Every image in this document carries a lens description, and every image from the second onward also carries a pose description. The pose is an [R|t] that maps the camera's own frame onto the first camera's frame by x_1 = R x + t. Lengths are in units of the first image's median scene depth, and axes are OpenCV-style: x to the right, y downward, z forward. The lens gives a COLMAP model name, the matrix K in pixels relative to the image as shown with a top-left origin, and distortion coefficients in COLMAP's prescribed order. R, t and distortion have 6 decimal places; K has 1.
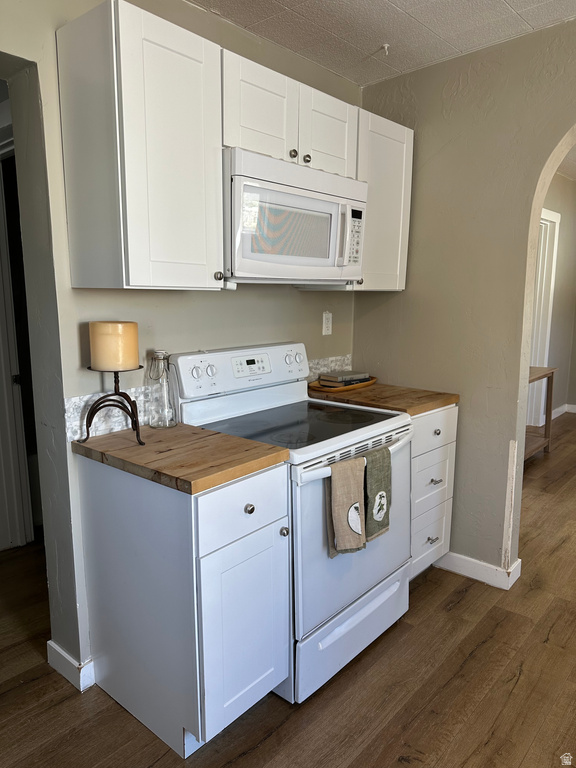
lens RADIAL K [[539.9, 0, 290.7], [0, 539.9, 387.1], [0, 0, 1]] dist [0.061200, -0.073742]
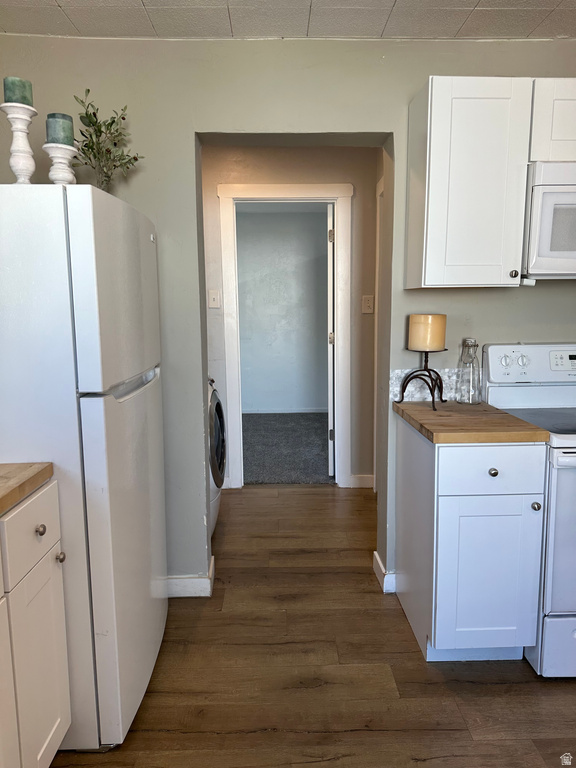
lens RADIAL K [[539.9, 0, 285.7], [0, 539.9, 380.0], [0, 0, 1]] dist [0.061200, -0.073742]
pose [[0.673432, 0.094087, -0.733237, 0.405372], [-0.115414, 0.993086, 0.021429, 0.047355], [0.730184, 0.070195, 0.679635, -0.118415]]
